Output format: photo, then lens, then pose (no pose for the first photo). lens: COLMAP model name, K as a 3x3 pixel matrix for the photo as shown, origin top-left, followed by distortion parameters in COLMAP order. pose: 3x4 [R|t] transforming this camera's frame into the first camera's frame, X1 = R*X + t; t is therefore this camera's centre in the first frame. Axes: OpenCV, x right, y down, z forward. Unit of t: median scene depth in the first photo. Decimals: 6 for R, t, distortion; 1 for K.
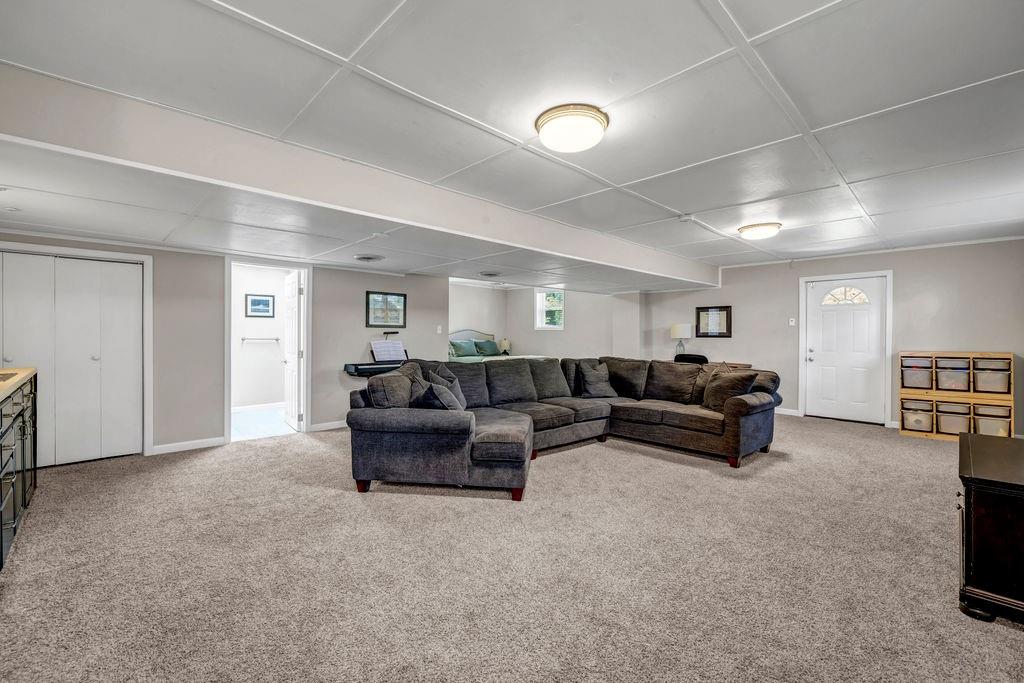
lens RADIAL K [[432.6, 0, 513.9], [0, 432.6, 337.9], [0, 0, 1]] dist [0.002627, -0.000570]
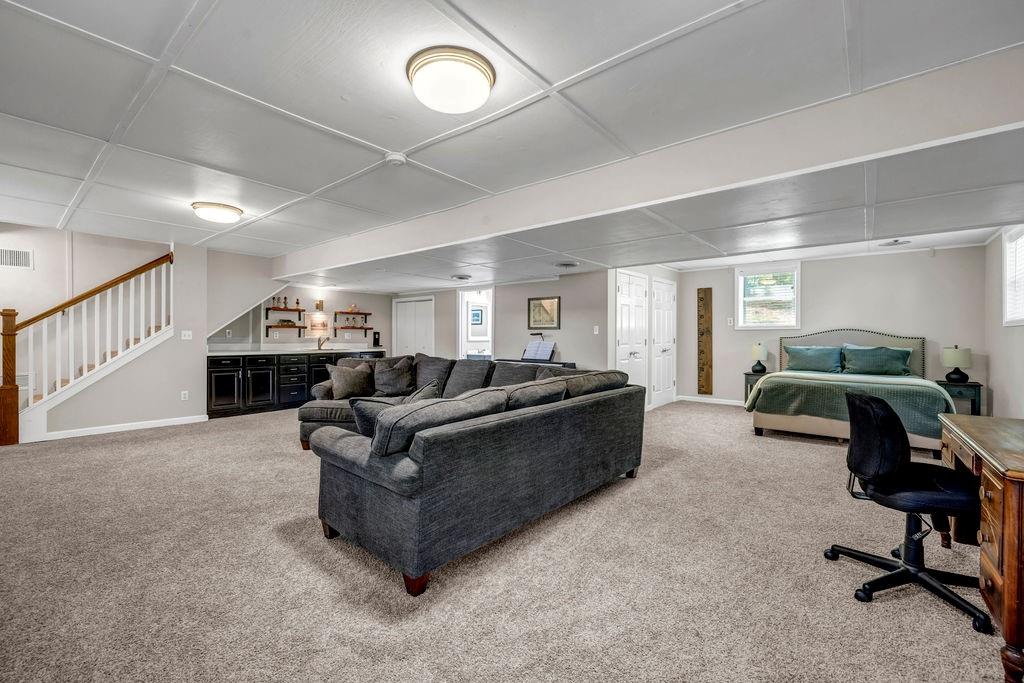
lens RADIAL K [[432.6, 0, 509.0], [0, 432.6, 338.8], [0, 0, 1]] dist [0.002627, -0.000570]
pose [[0.096084, -0.001018, -0.995373, 0.837902], [-0.011912, 0.999927, -0.002173, 0.003840], [0.995302, 0.012066, 0.096065, 0.855413]]
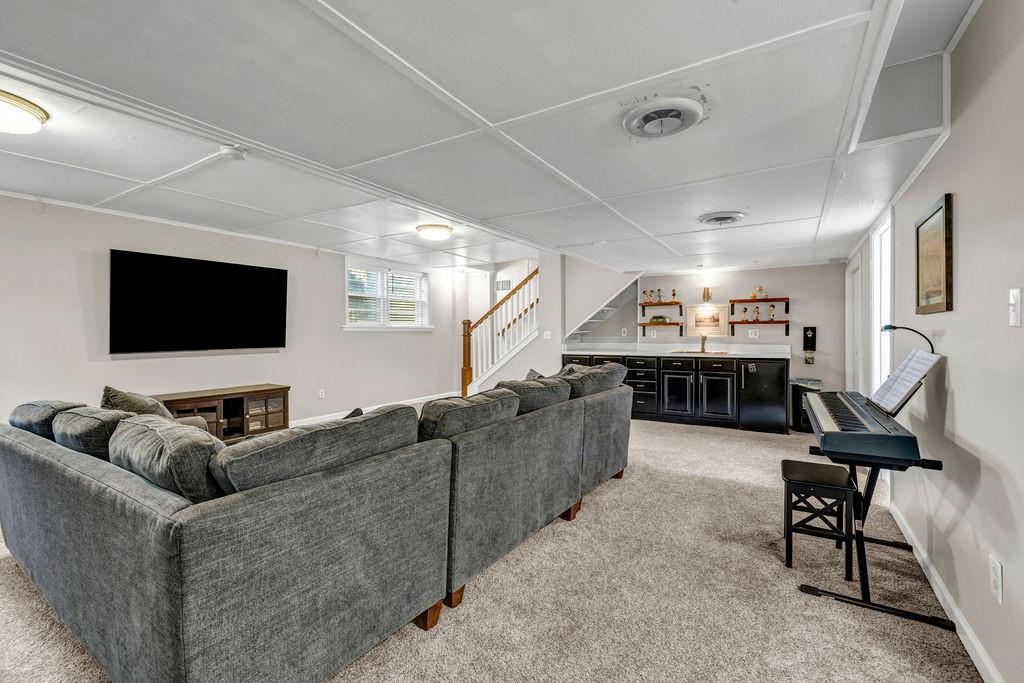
lens RADIAL K [[432.6, 0, 510.8], [0, 432.6, 336.5], [0, 0, 1]] dist [0.002627, -0.000570]
pose [[-0.976340, -0.010871, -0.215969, 0.096731], [-0.010657, 0.999941, -0.002154, 0.011589], [0.215979, 0.000198, -0.976398, 1.316086]]
